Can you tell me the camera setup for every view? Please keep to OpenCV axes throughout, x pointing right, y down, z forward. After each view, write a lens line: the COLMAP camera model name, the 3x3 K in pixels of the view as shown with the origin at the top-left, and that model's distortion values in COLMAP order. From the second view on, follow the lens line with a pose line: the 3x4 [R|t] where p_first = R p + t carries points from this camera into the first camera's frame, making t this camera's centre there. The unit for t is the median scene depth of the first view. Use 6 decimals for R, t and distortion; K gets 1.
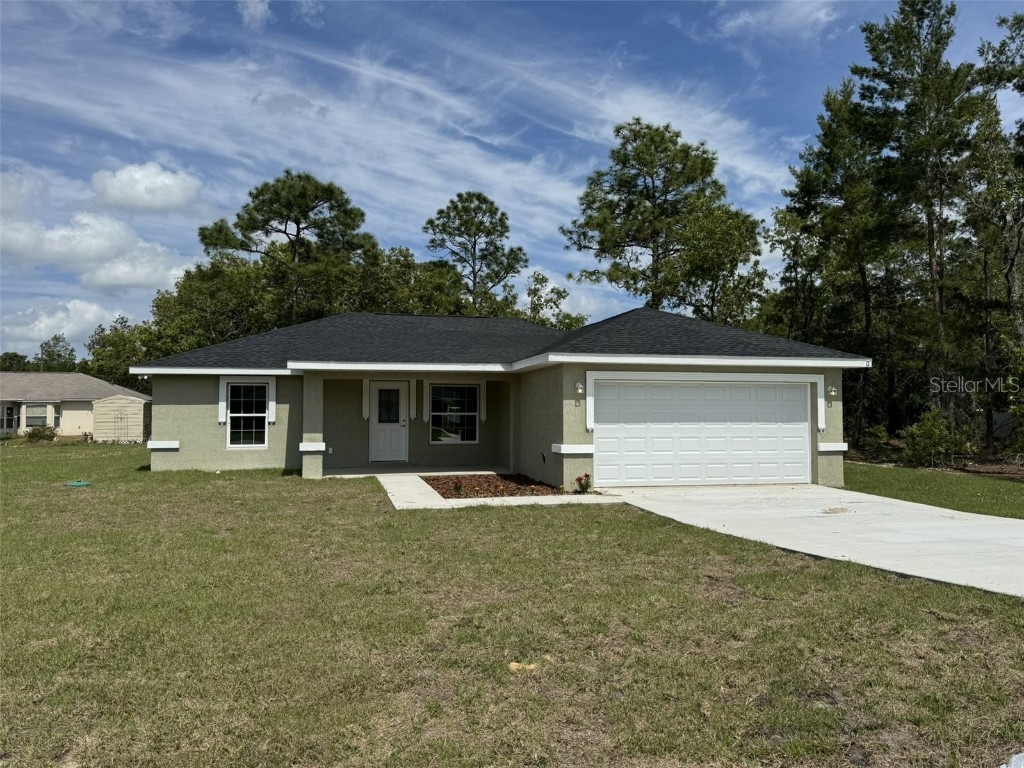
lens RADIAL K [[712.3, 0, 512.4], [0, 712.3, 387.1], [0, 0, 1]] dist [0.000479, -0.001476]
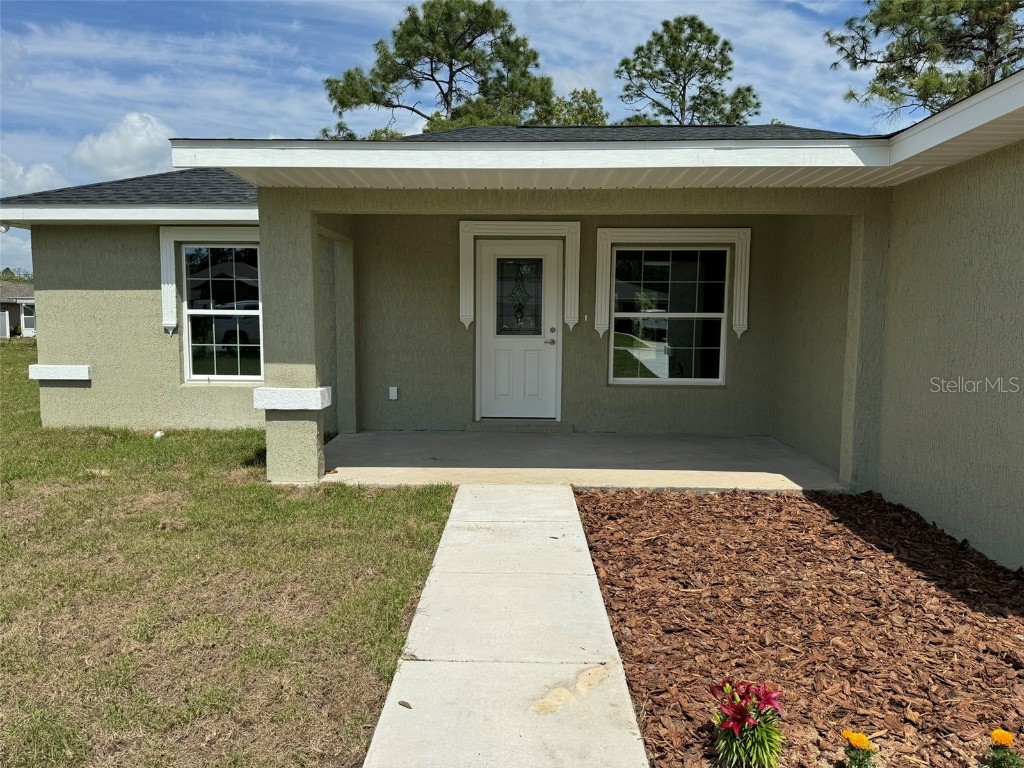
lens RADIAL K [[712.3, 0, 511.4], [0, 712.3, 389.4], [0, 0, 1]] dist [0.000479, -0.001476]
pose [[0.964797, 0.037318, -0.260335, -0.022925], [-0.001422, 0.990607, 0.136733, 0.008776], [0.262992, -0.131549, 0.955788, 0.210361]]
